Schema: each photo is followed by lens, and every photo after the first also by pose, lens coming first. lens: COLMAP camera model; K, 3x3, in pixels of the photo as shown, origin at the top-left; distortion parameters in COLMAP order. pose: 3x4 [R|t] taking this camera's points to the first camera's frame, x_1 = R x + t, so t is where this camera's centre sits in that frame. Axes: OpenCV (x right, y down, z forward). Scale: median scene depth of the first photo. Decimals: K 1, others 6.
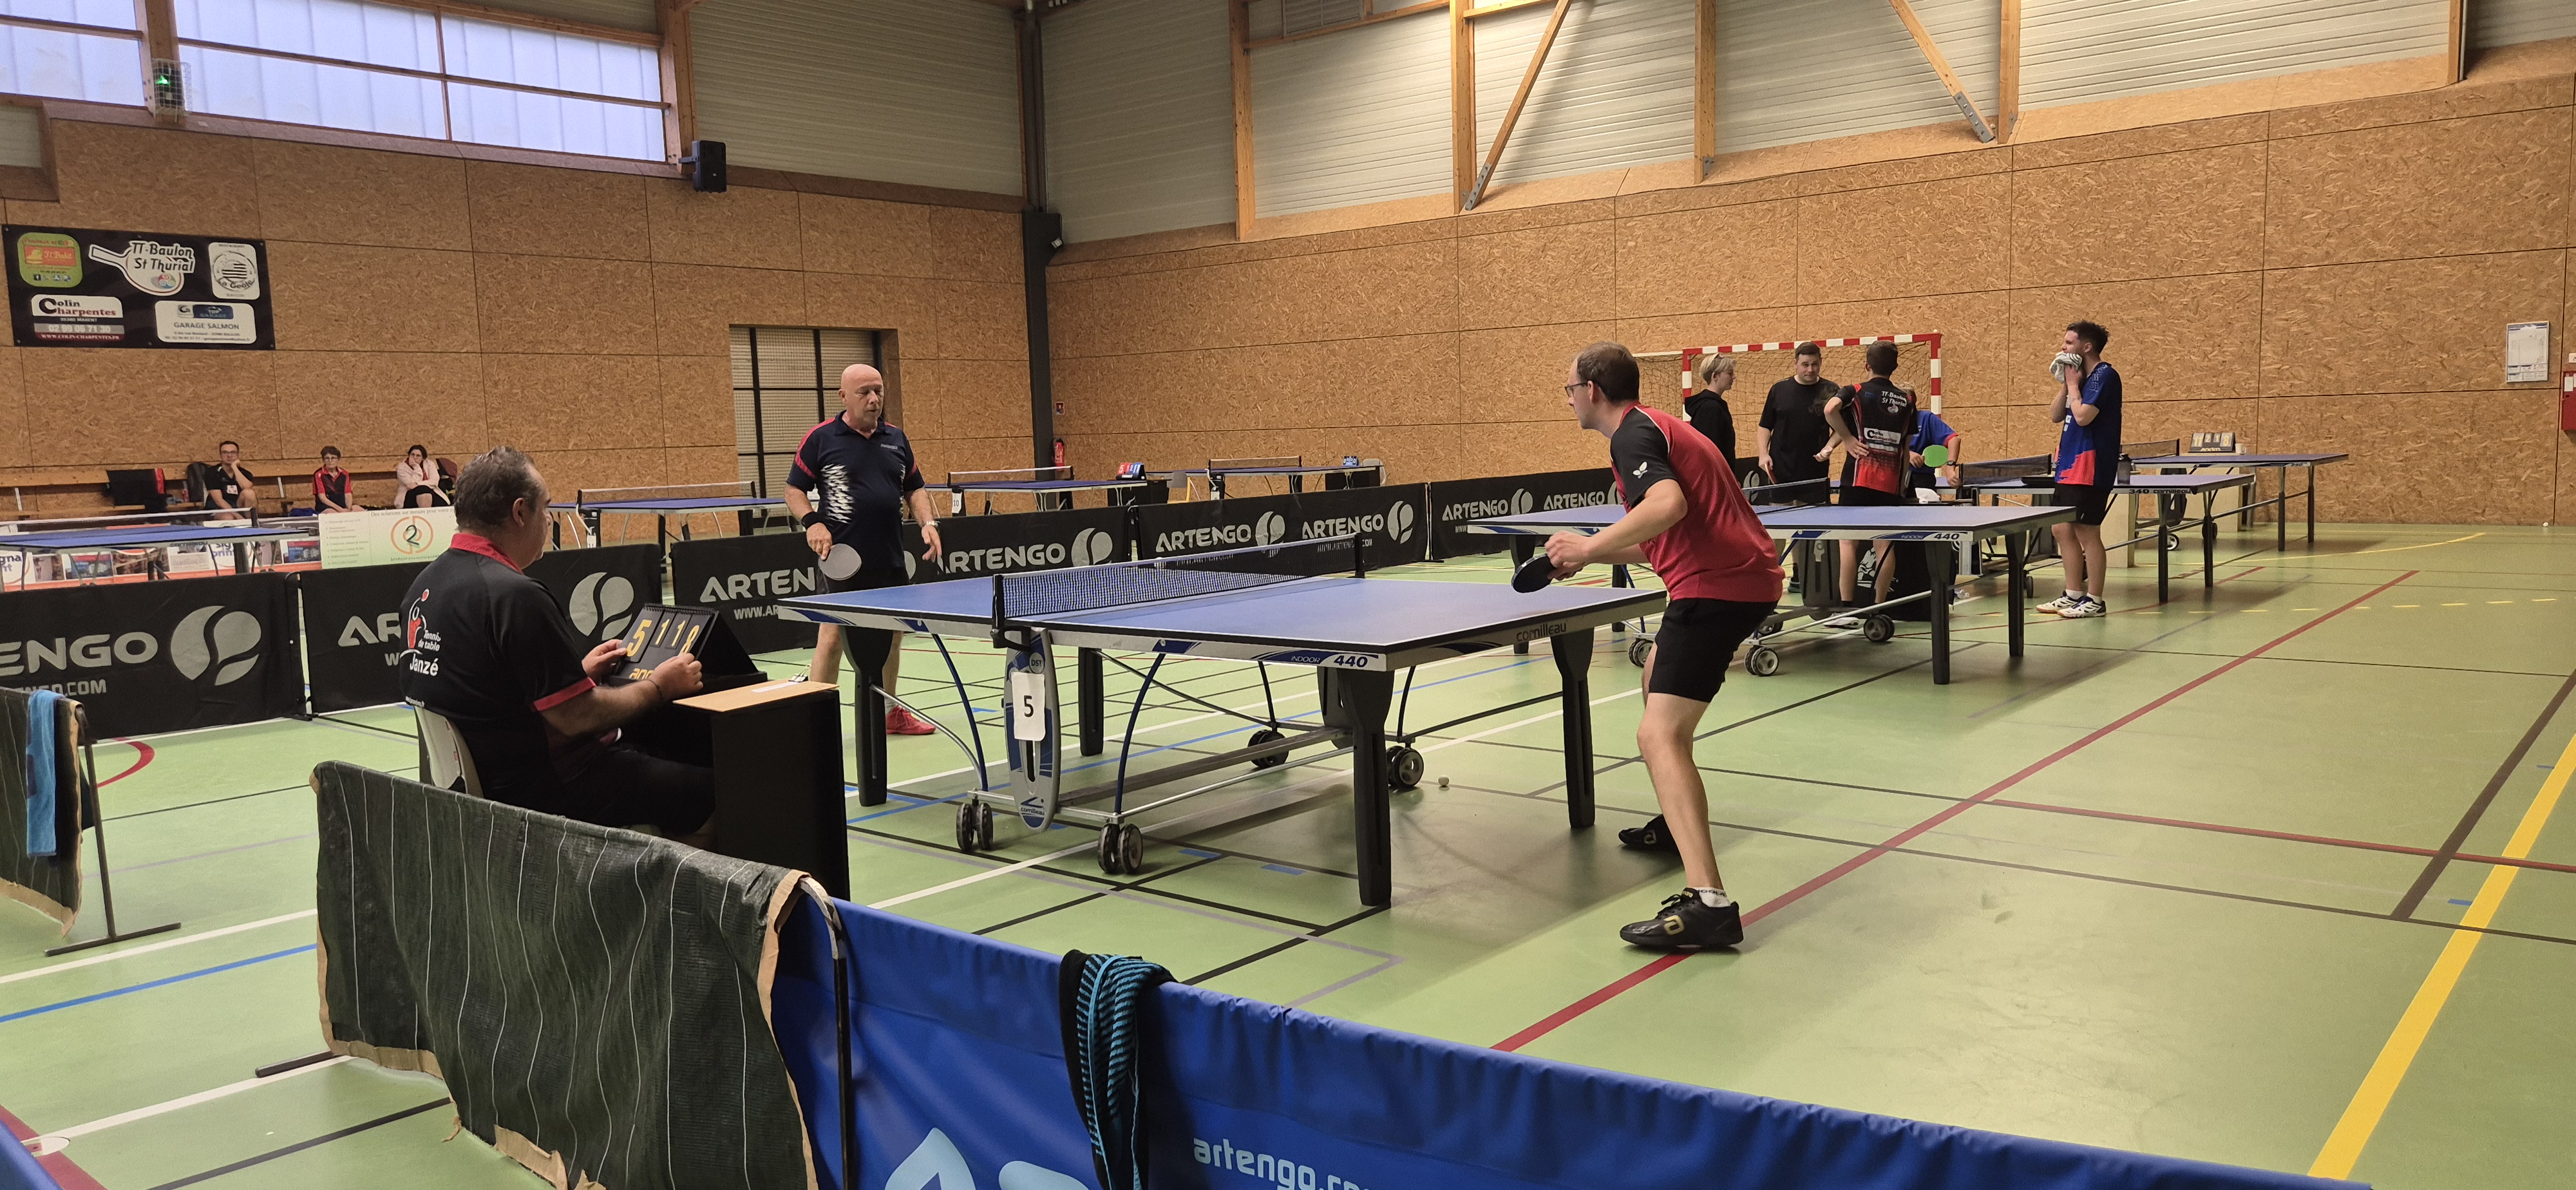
lens RADIAL K [[1706.8, 0, 1305.3], [0, 1706.8, 582.5], [0, 0, 1]] dist [0.064748, -0.053771]
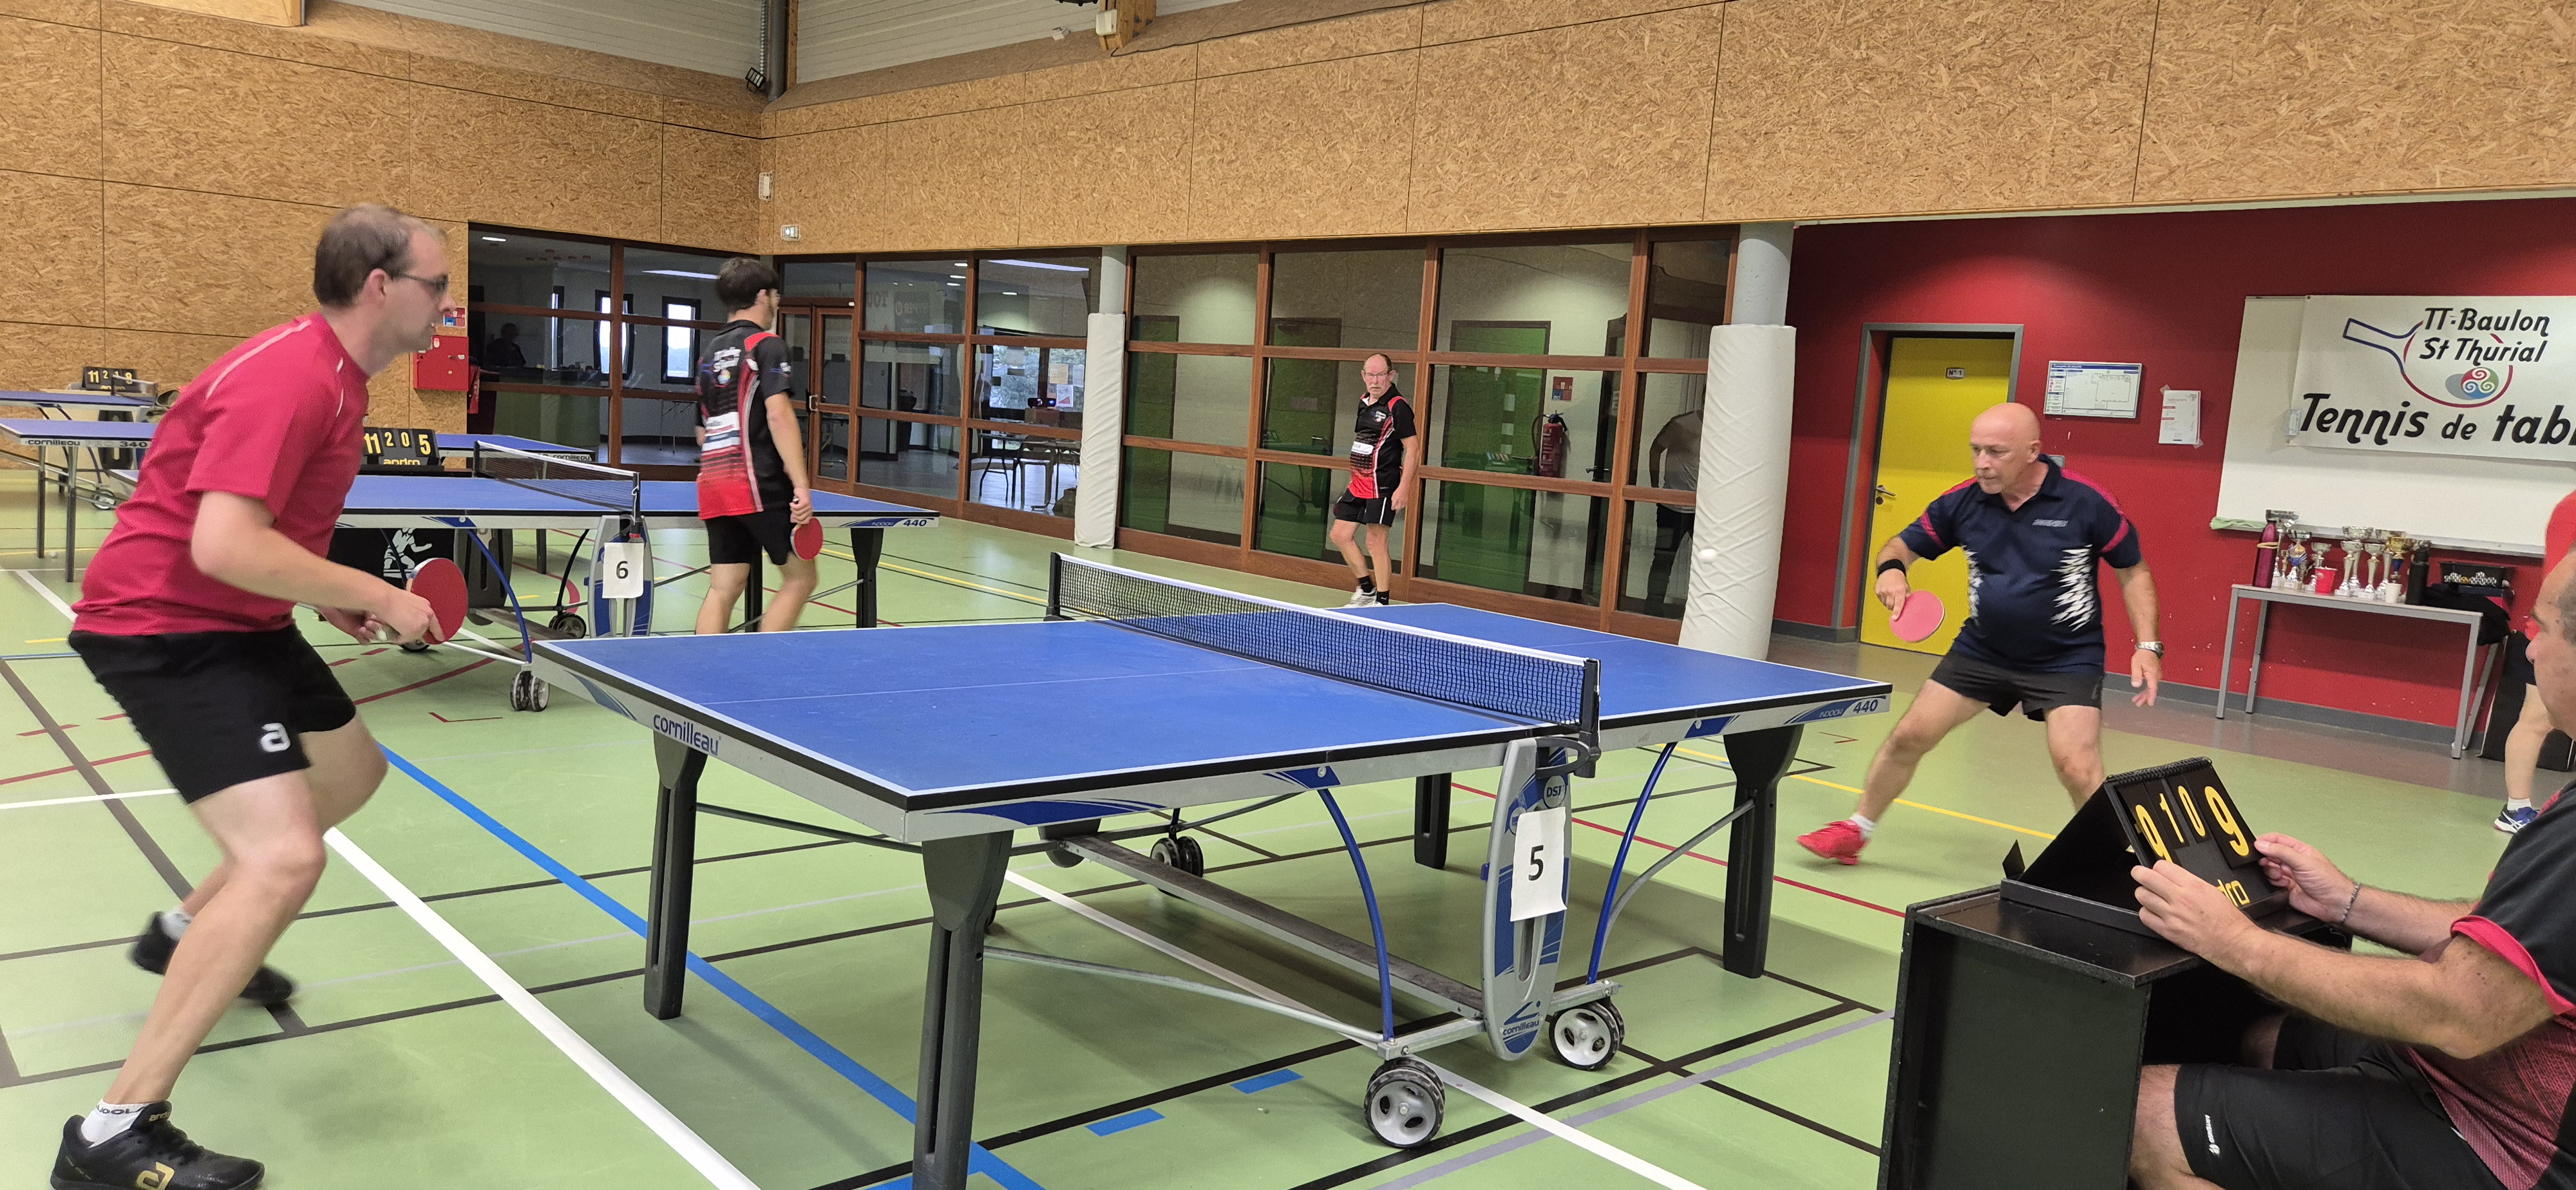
lens RADIAL K [[1706.8, 0, 1305.3], [0, 1706.8, 582.5], [0, 0, 1]] dist [0.064748, -0.053771]
pose [[0.145300, -0.062593, 0.987406, -0.244535], [0.017735, 0.998001, 0.060655, -0.023424], [-0.989229, 0.008698, 0.146120, 0.299008]]
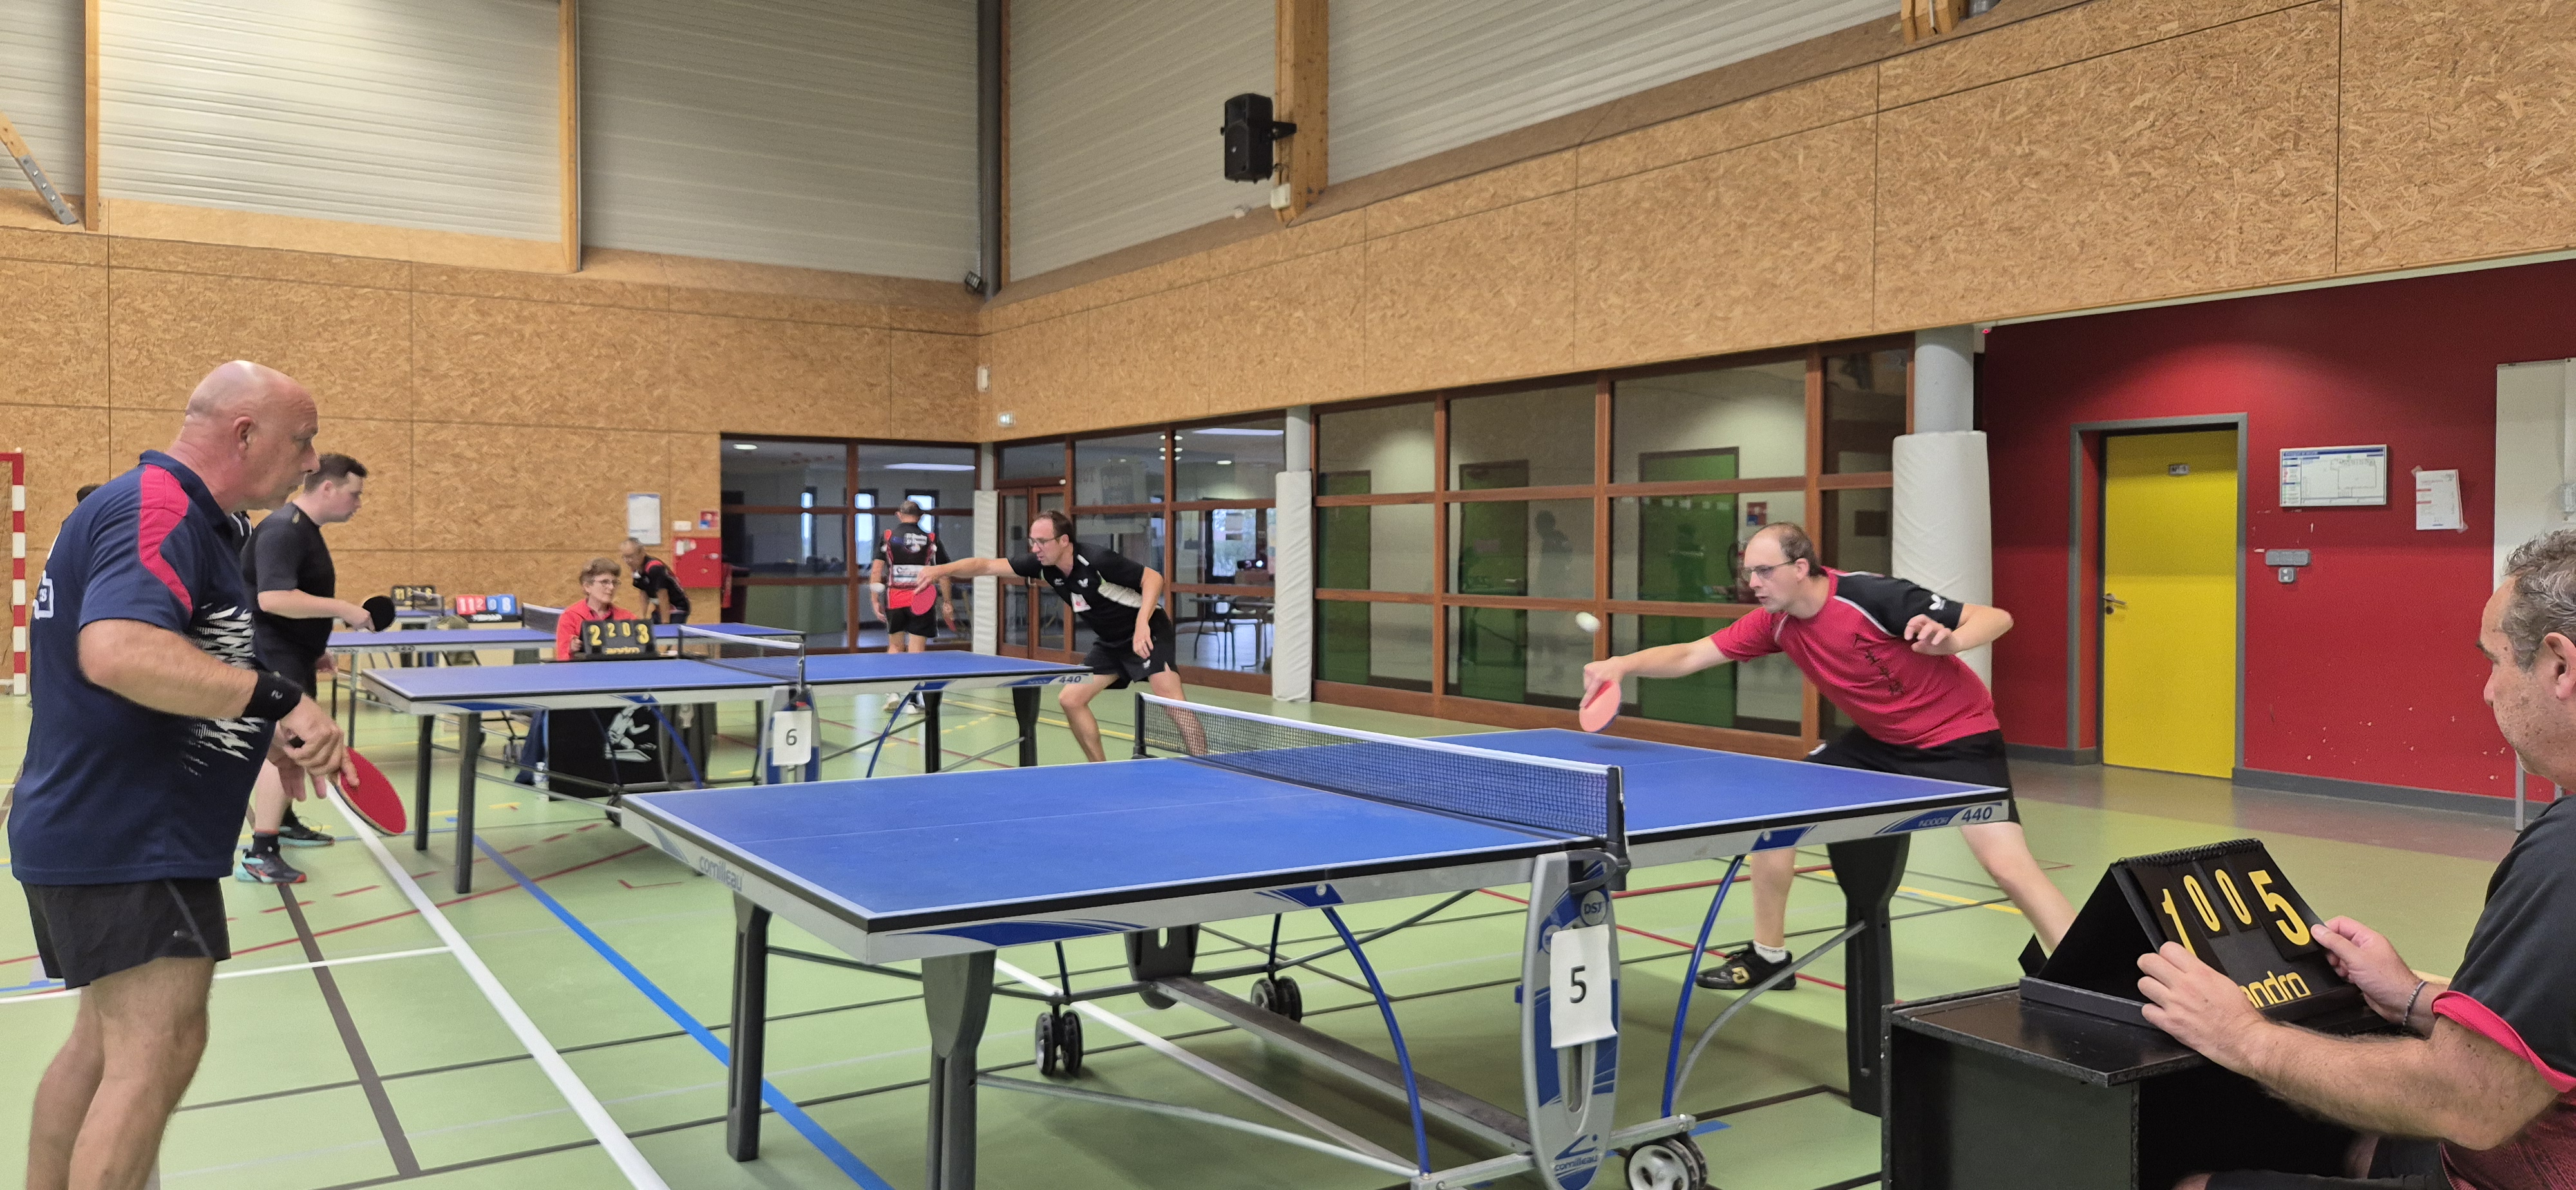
lens RADIAL K [[1713.6, 0, 1275.0], [0, 1713.6, 558.7], [0, 0, 1]] dist [0.058566, -0.057270]
pose [[0.302713, 0.028765, 0.952648, -0.239527], [0.072414, 0.995961, -0.053083, -0.017350], [-0.950327, 0.085054, 0.299407, 0.270587]]
